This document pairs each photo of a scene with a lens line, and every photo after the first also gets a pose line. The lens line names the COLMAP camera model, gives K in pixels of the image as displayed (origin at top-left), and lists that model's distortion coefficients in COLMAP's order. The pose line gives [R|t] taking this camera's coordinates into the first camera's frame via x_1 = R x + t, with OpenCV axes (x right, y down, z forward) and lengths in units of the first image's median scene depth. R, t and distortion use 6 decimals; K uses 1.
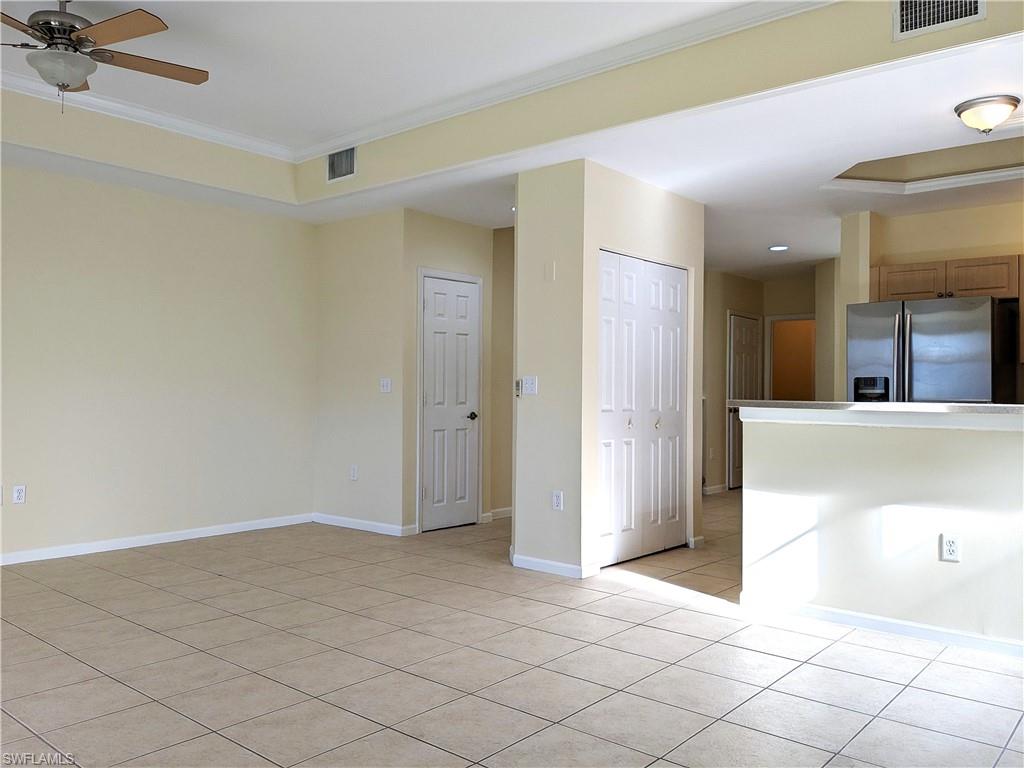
lens RADIAL K [[810.9, 0, 509.3], [0, 810.9, 390.7], [0, 0, 1]] dist [0.021777, -0.032874]
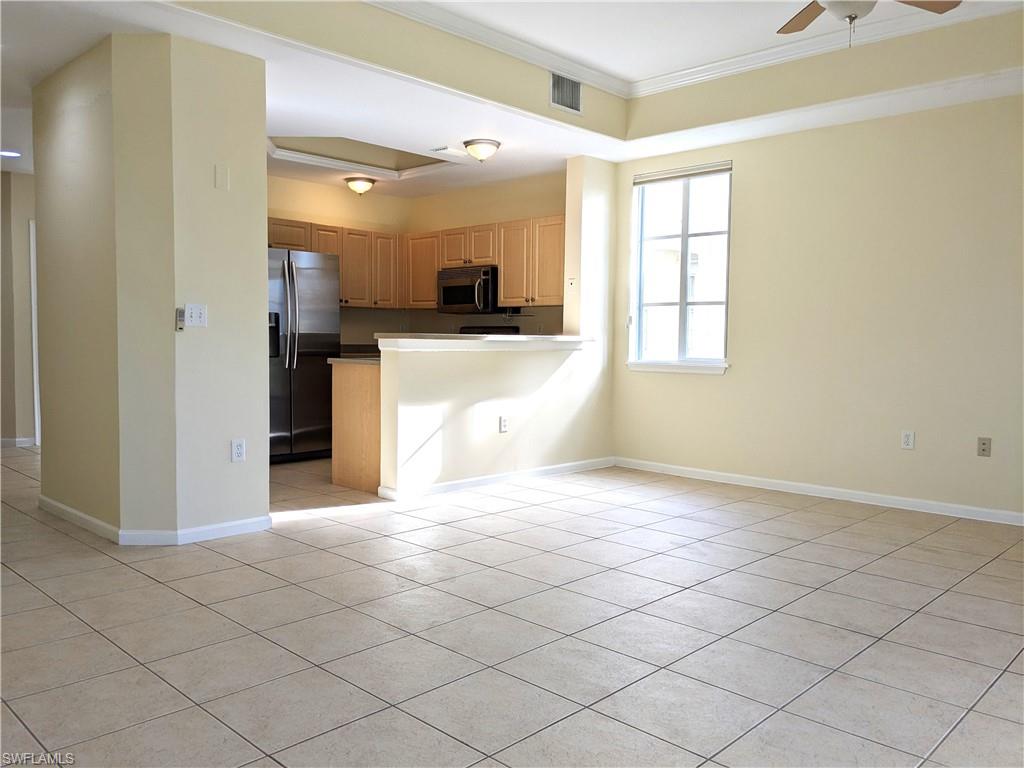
lens RADIAL K [[810.9, 0, 516.5], [0, 810.9, 378.6], [0, 0, 1]] dist [0.021777, -0.032874]
pose [[0.041570, -0.061616, 0.997234, -0.884024], [-0.013523, 0.997971, 0.062225, 0.000962], [-0.999044, -0.016072, 0.040652, 0.748689]]
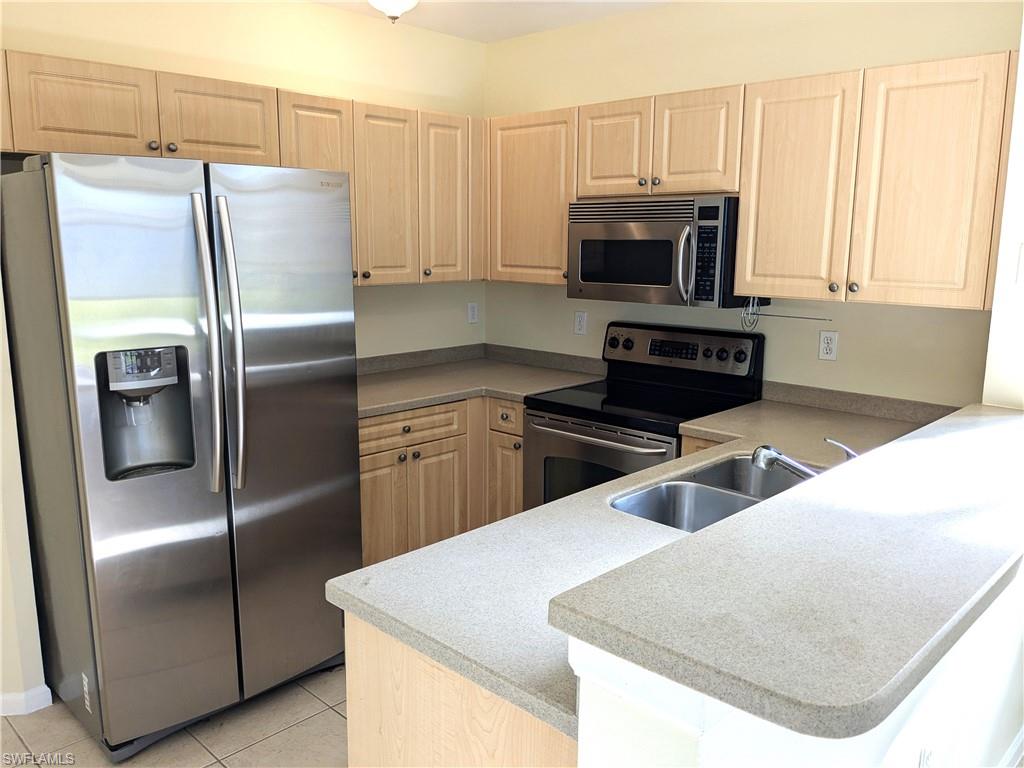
lens RADIAL K [[810.9, 0, 504.2], [0, 810.9, 388.3], [0, 0, 1]] dist [0.021777, -0.032874]
pose [[0.058431, -0.197134, 0.978634, 0.075799], [-0.008177, 0.980181, 0.197934, -0.098979], [-0.998258, -0.019567, 0.055661, 1.009613]]
